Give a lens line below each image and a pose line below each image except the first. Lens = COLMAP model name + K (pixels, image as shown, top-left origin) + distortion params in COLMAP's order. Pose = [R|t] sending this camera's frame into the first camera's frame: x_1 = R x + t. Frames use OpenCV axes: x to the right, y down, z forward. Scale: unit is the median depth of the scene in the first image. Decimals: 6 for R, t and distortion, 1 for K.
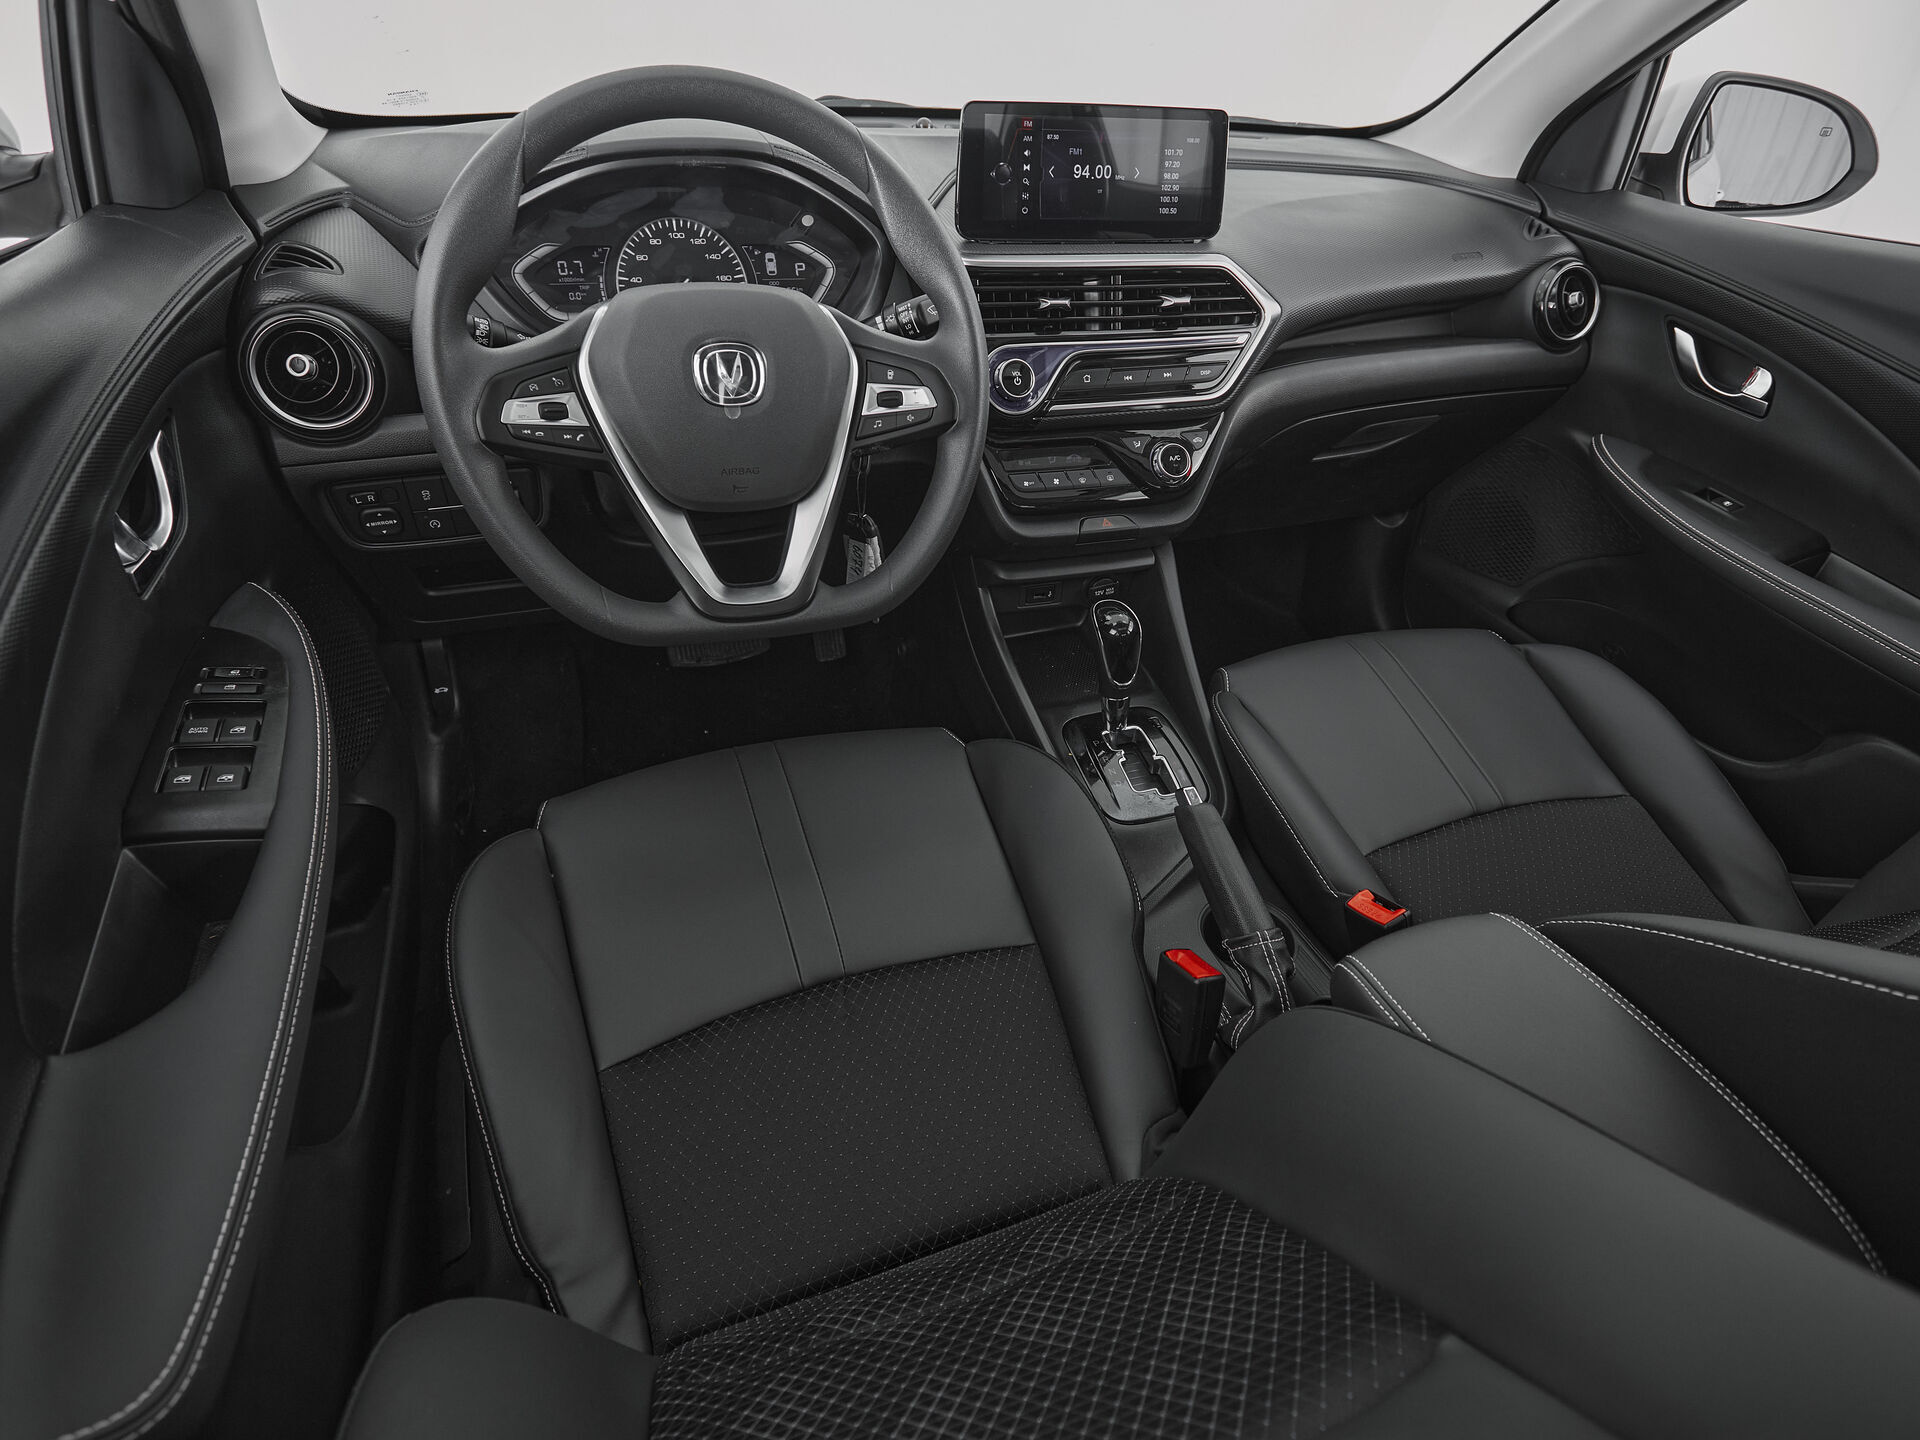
lens RADIAL K [[1035.2, 0, 992.3], [0, 1035.2, 721.2], [0, 0, 1]] dist [0.000674, -0.005268]
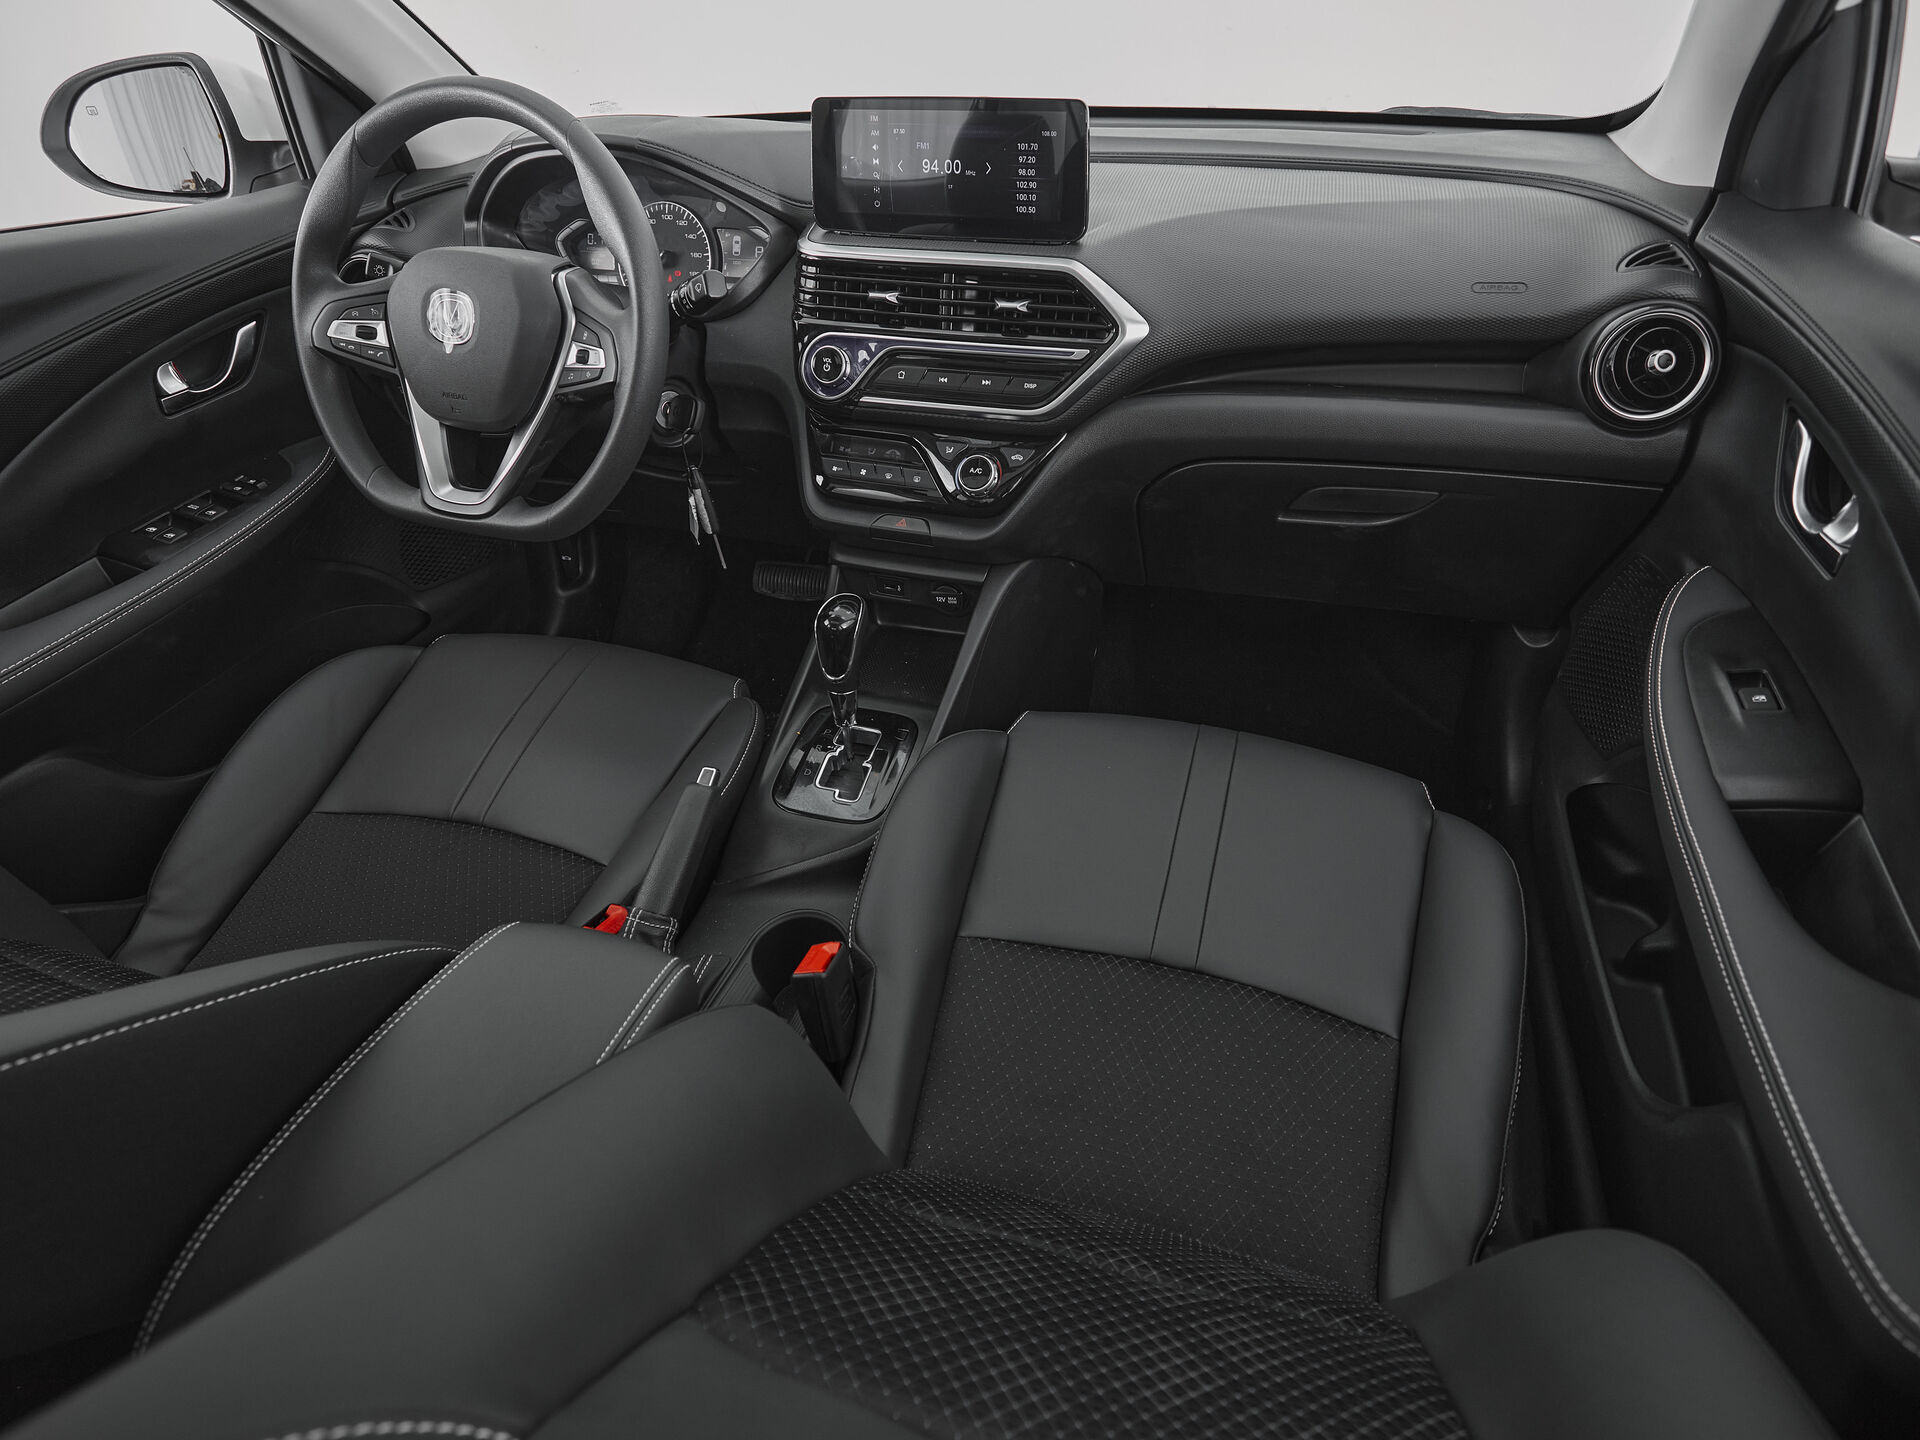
lens RADIAL K [[1035.2, 0, 972.5], [0, 1035.2, 724.2], [0, 0, 1]] dist [0.000674, -0.005268]
pose [[0.785007, 0.299287, -0.542394, 0.798272], [-0.302507, 0.949262, 0.085974, -0.121730], [0.540605, 0.096588, 0.835713, 0.246180]]
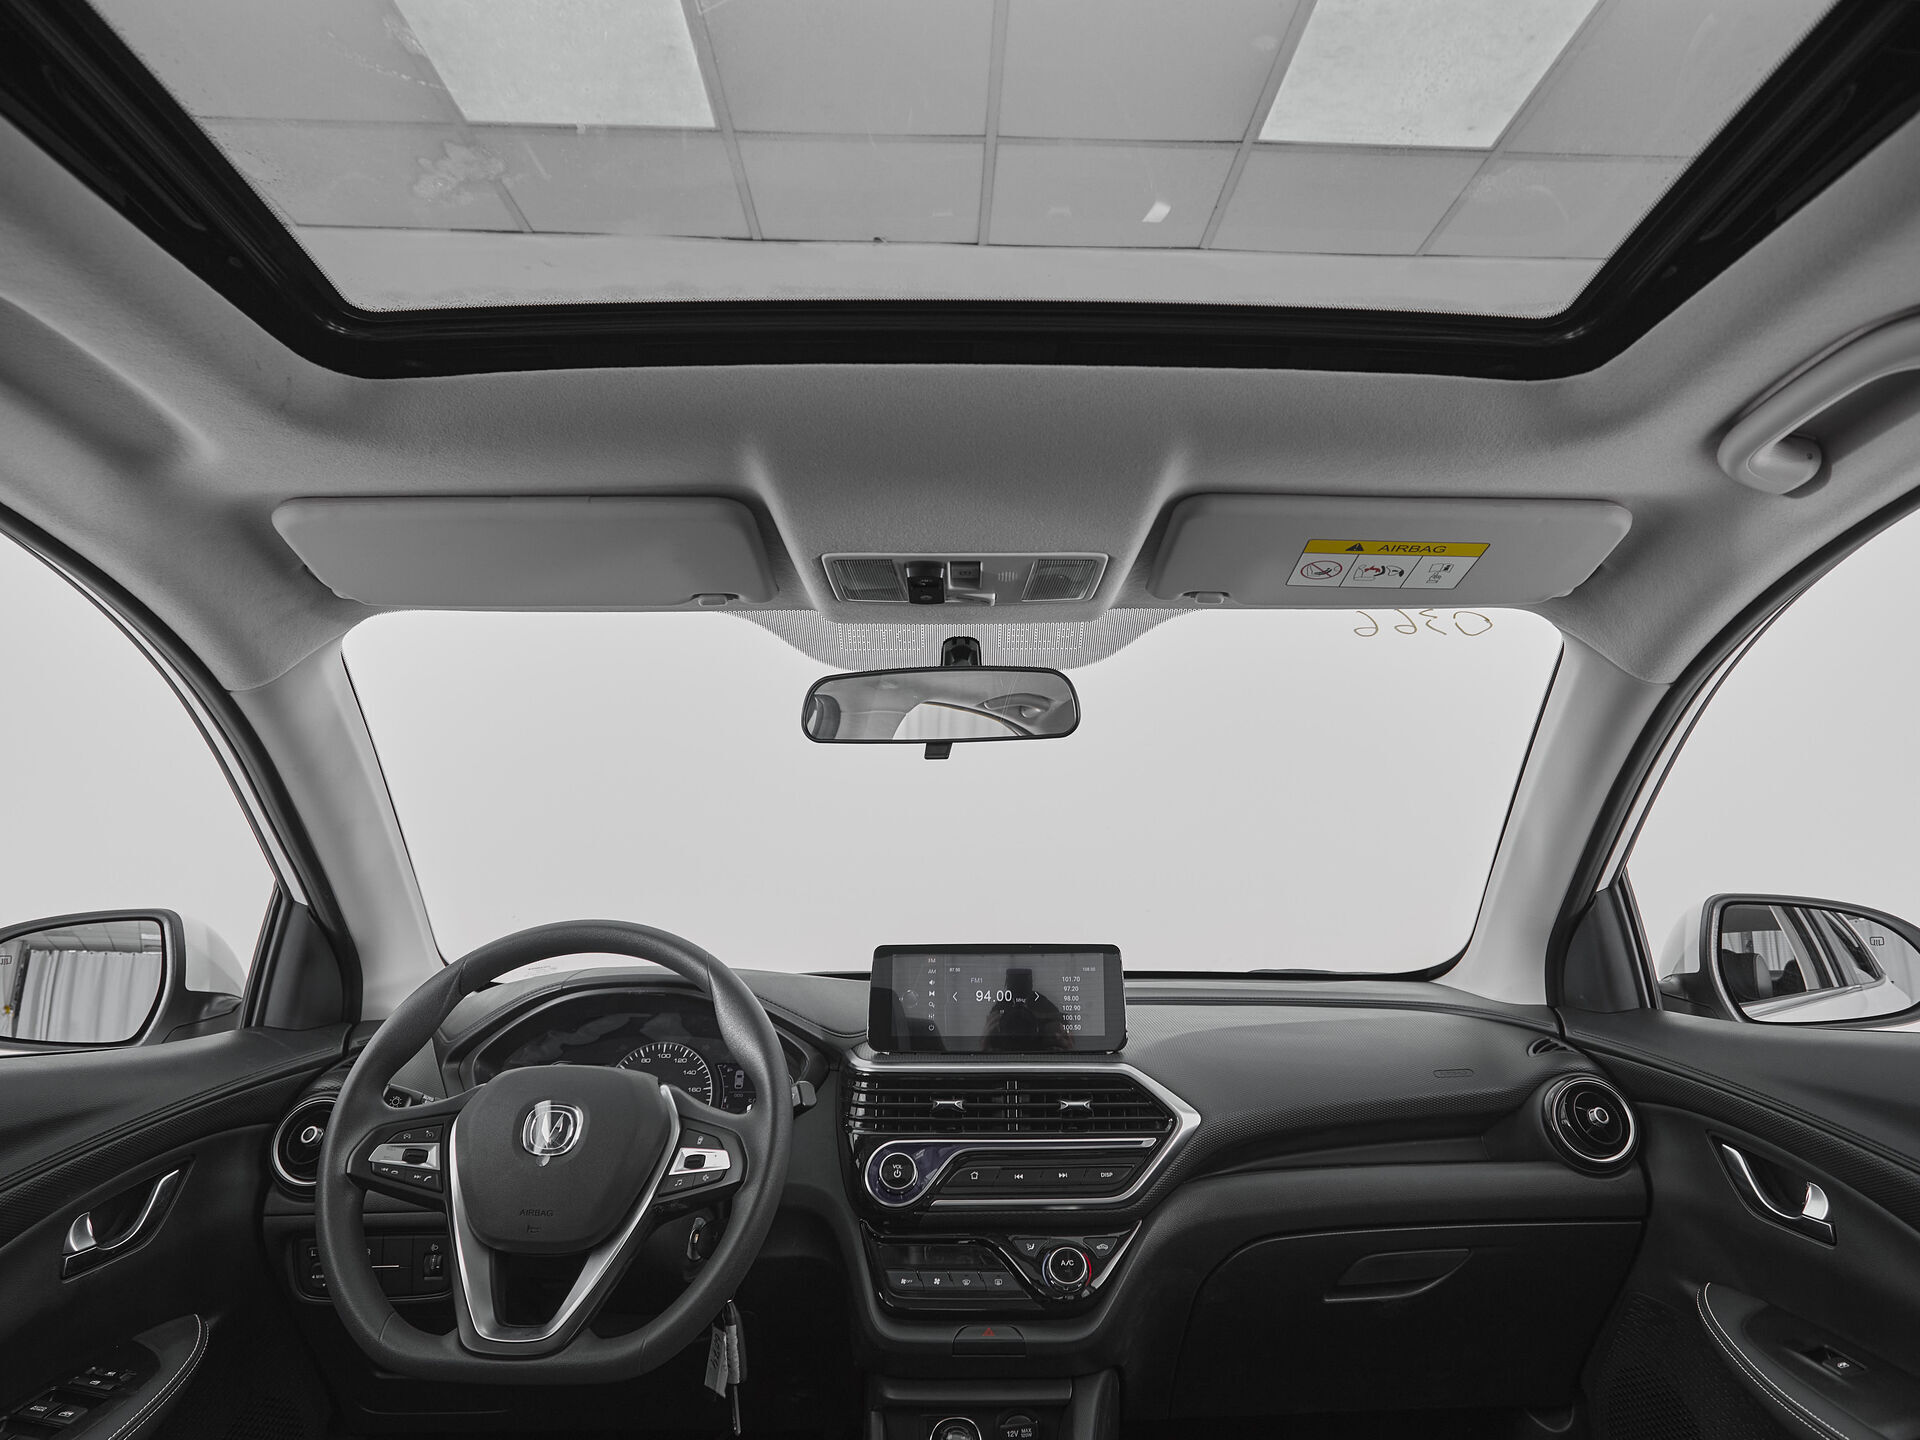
lens RADIAL K [[1202.9, 0, 989.3], [0, 1202.9, 755.7], [0, 0, 1]] dist [0.001389, -0.005563]
pose [[0.943048, -0.102459, -0.316484, 0.529170], [-0.144250, 0.731332, -0.666592, 0.153042], [0.299753, 0.674281, 0.674902, -0.065511]]
